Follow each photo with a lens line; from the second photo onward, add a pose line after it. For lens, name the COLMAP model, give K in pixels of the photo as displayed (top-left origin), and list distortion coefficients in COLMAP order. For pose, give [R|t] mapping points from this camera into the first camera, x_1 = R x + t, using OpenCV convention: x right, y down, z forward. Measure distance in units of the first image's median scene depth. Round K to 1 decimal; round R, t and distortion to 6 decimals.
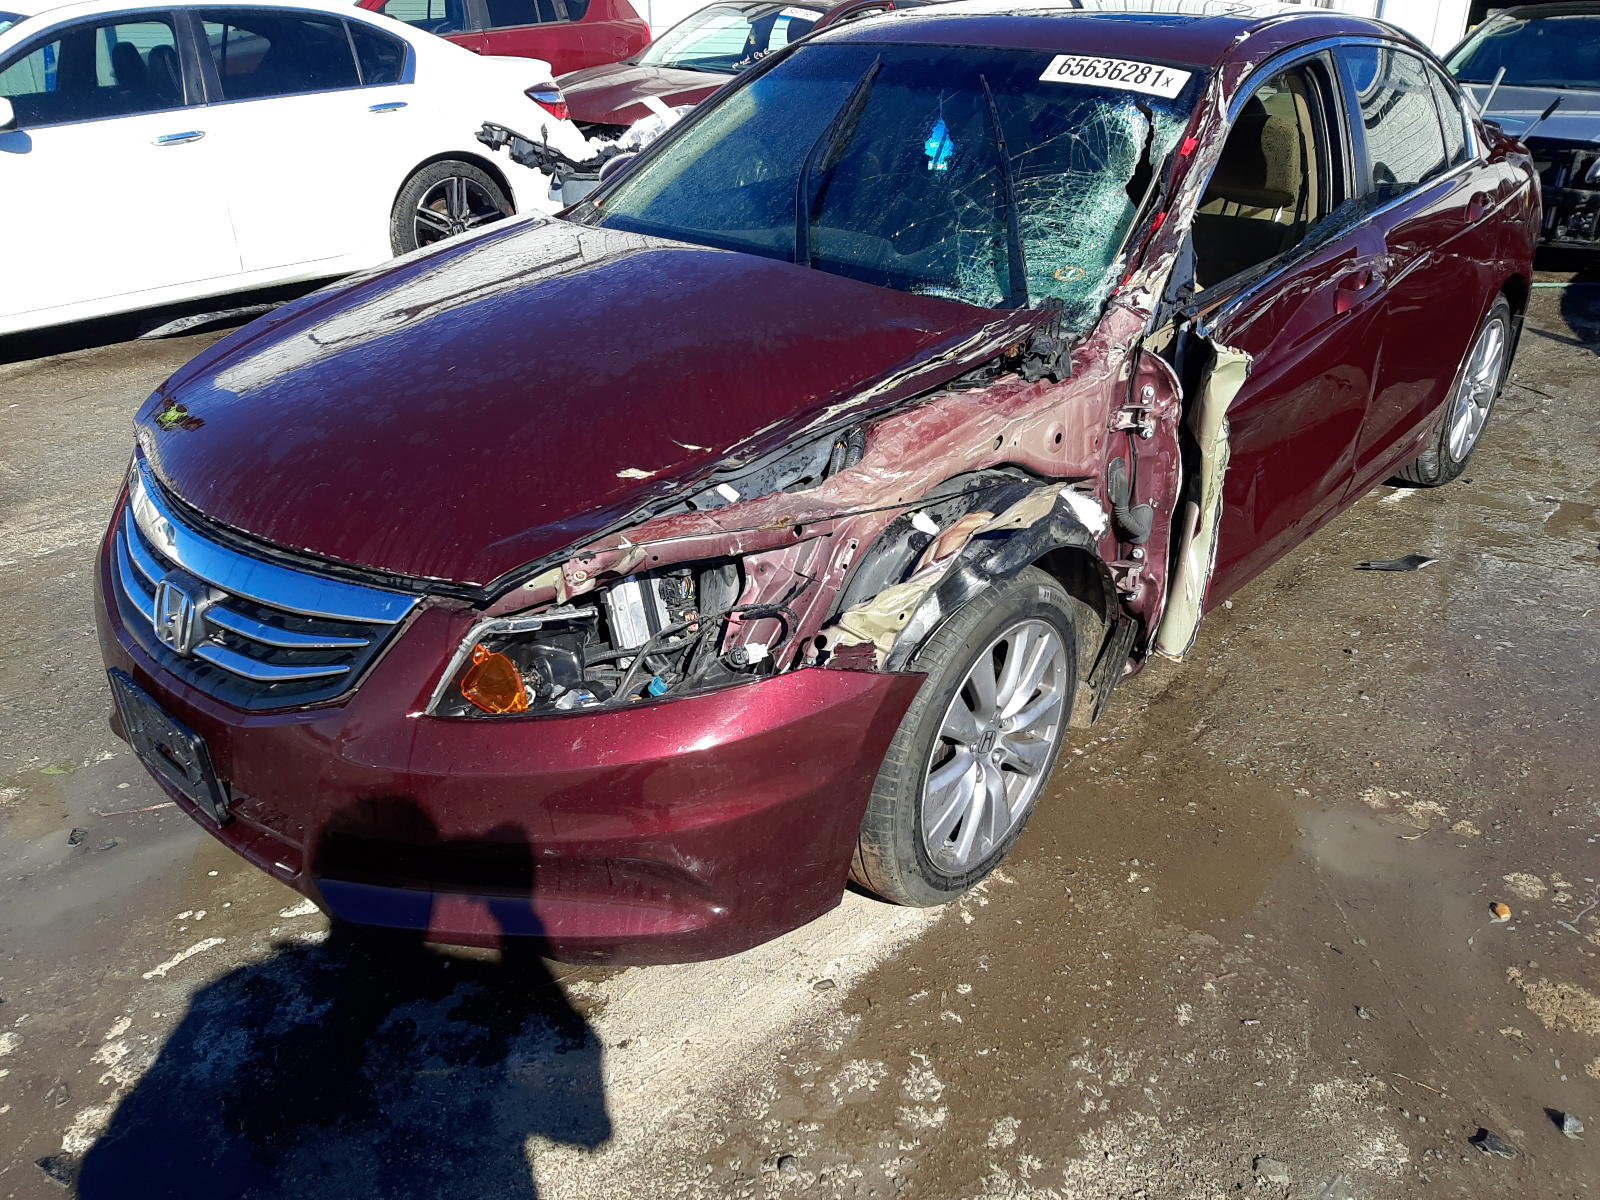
lens RADIAL K [[1208.0, 0, 799.8], [0, 1208.0, 602.3], [0, 0, 1]] dist [0.014230, -0.049420]
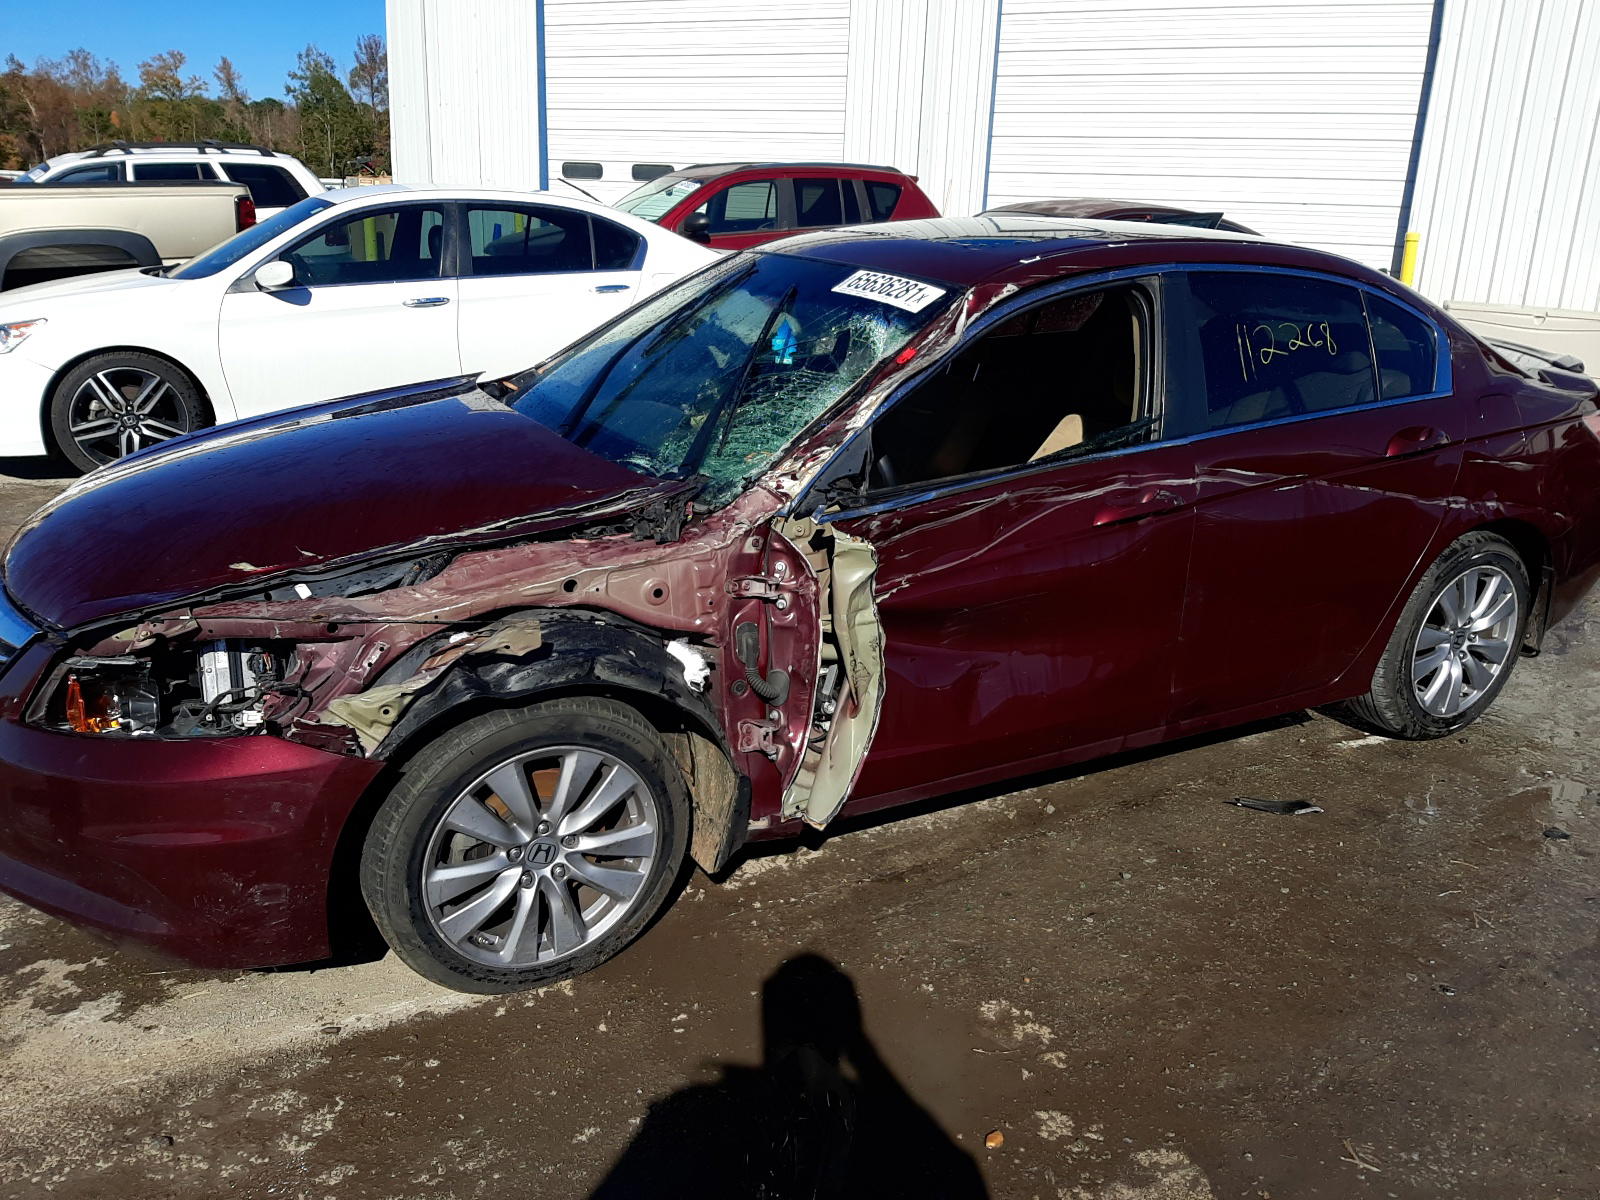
lens RADIAL K [[1208.0, 0, 797.6], [0, 1208.0, 595.0], [0, 0, 1]] dist [0.014230, -0.049420]
pose [[0.941722, 0.128468, -0.310895, 0.653598], [-0.173522, 0.977271, -0.121784, -0.019869], [0.288184, 0.168634, 0.942610, -0.016663]]
